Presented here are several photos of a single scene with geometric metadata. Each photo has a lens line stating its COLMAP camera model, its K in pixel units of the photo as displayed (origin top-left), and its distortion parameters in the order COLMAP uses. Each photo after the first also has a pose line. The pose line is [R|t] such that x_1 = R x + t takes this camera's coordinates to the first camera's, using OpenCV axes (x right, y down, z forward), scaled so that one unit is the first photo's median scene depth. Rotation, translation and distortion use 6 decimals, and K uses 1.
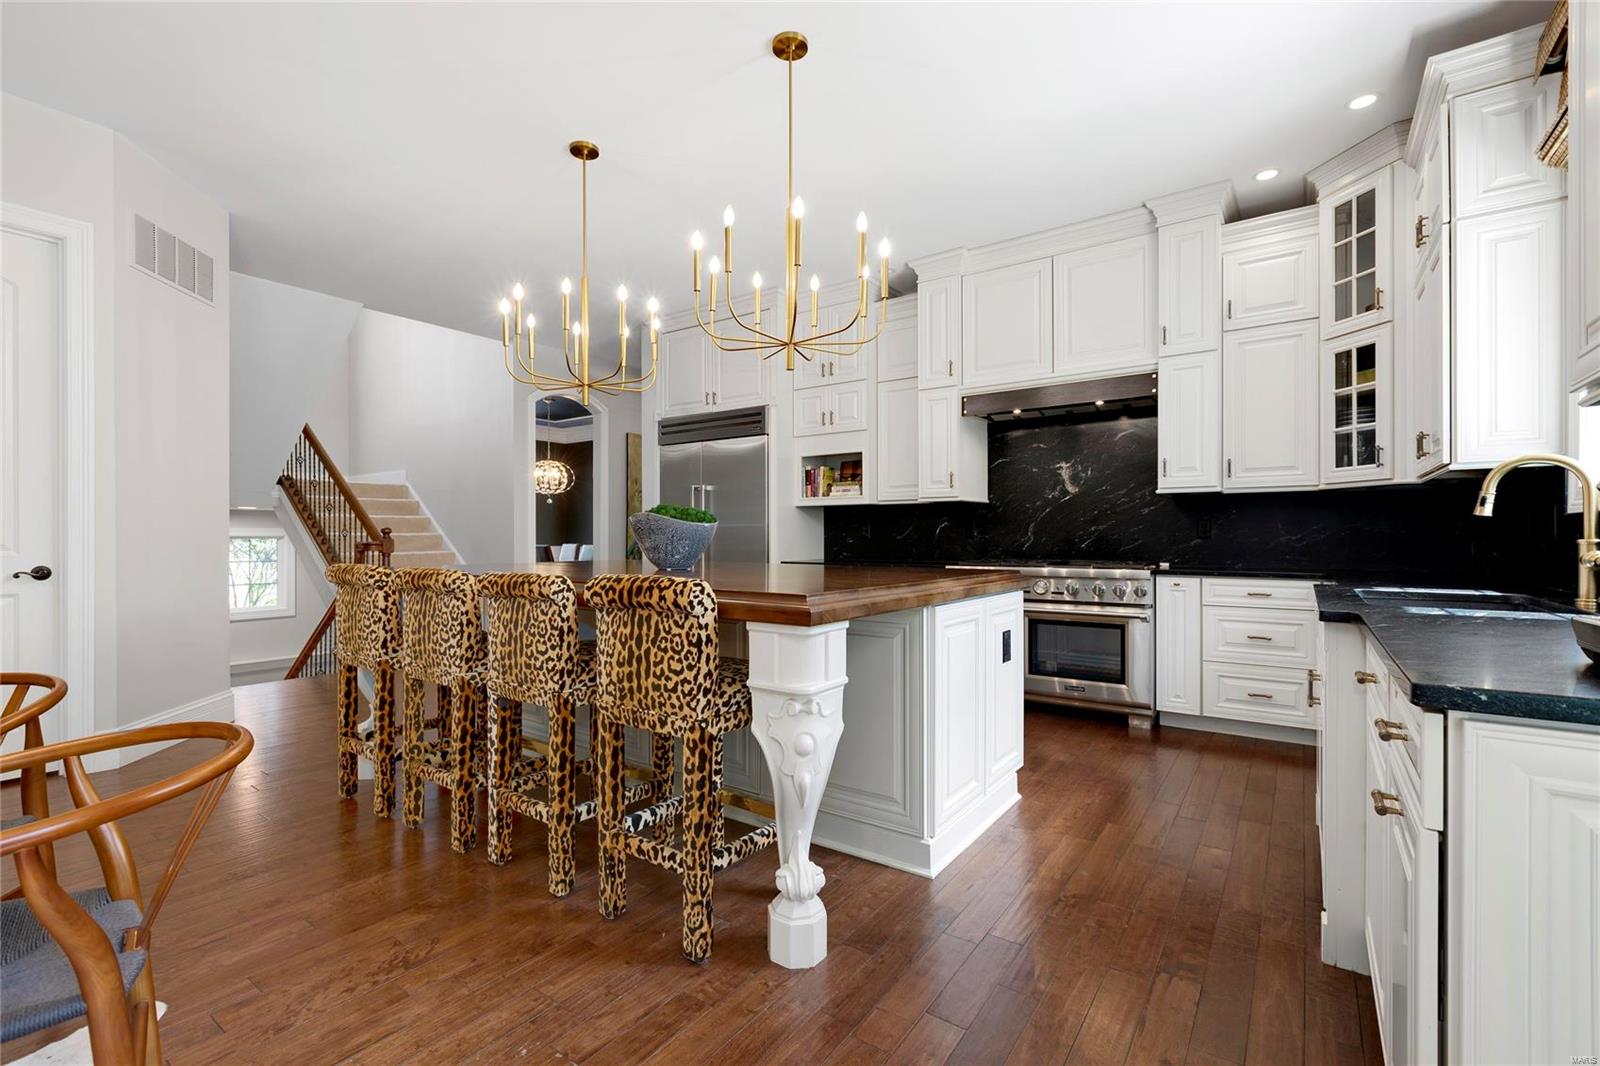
lens RADIAL K [[716.8, 0, 792.4], [0, 716.8, 531.6], [0, 0, 1]] dist [-0.000610, -0.001645]
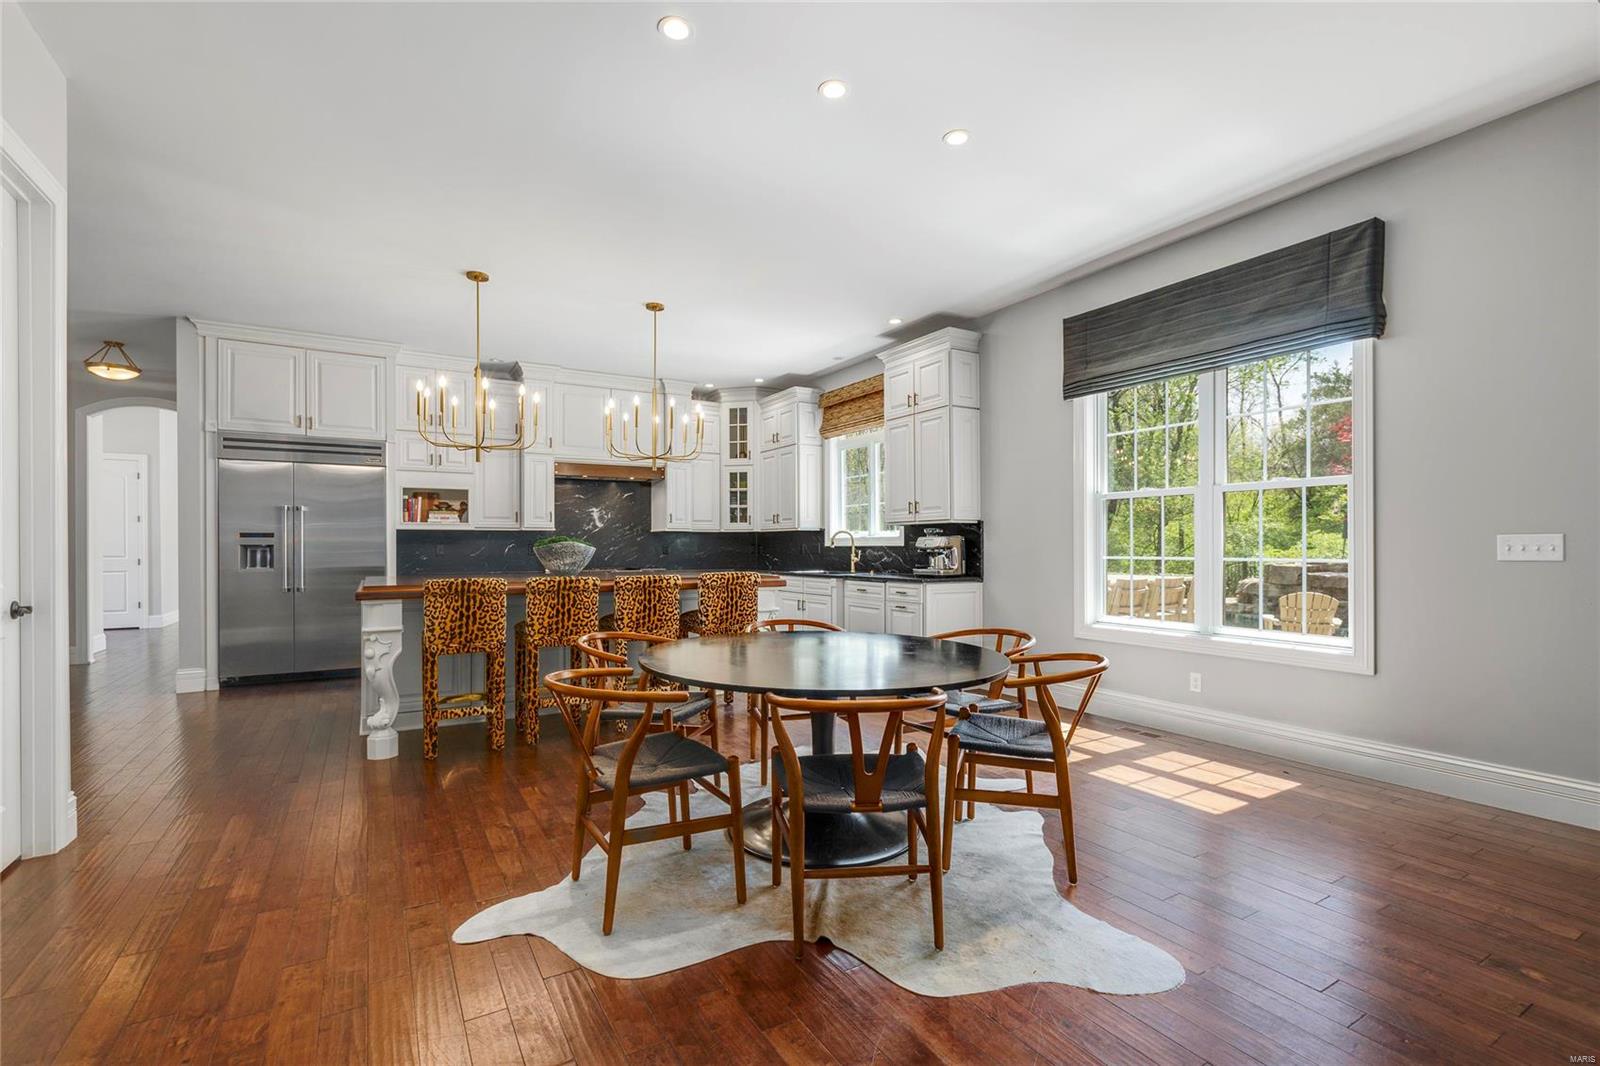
lens RADIAL K [[716.8, 0, 790.8], [0, 716.8, 541.6], [0, 0, 1]] dist [-0.000610, -0.001645]
pose [[0.411015, 0.006683, 0.911604, -0.965938], [-0.003346, 0.999977, -0.005822, -0.012159], [-0.911622, -0.000657, 0.411029, -0.092246]]
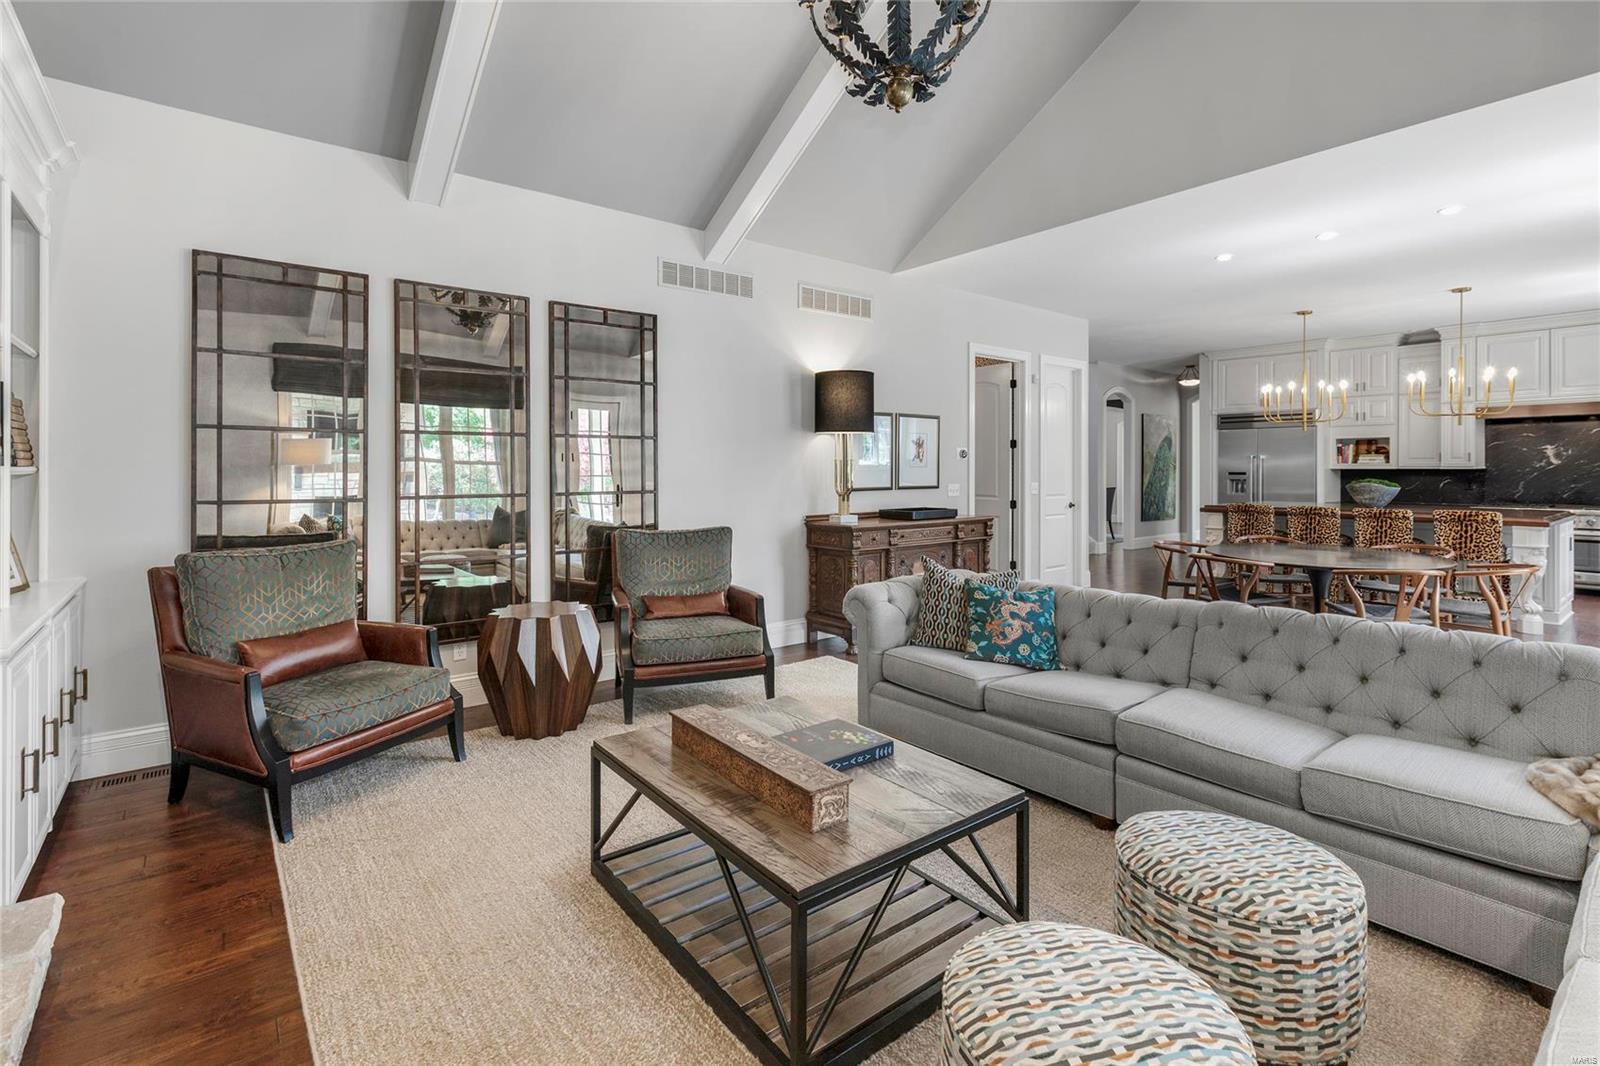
lens RADIAL K [[716.8, 0, 795.7], [0, 716.8, 472.9], [0, 0, 1]] dist [-0.000610, -0.001645]
pose [[0.958306, 0.002256, -0.285734, -0.848600], [0.001800, 0.999901, 0.013935, -0.060608], [0.285738, -0.013868, 0.958208, -1.126126]]
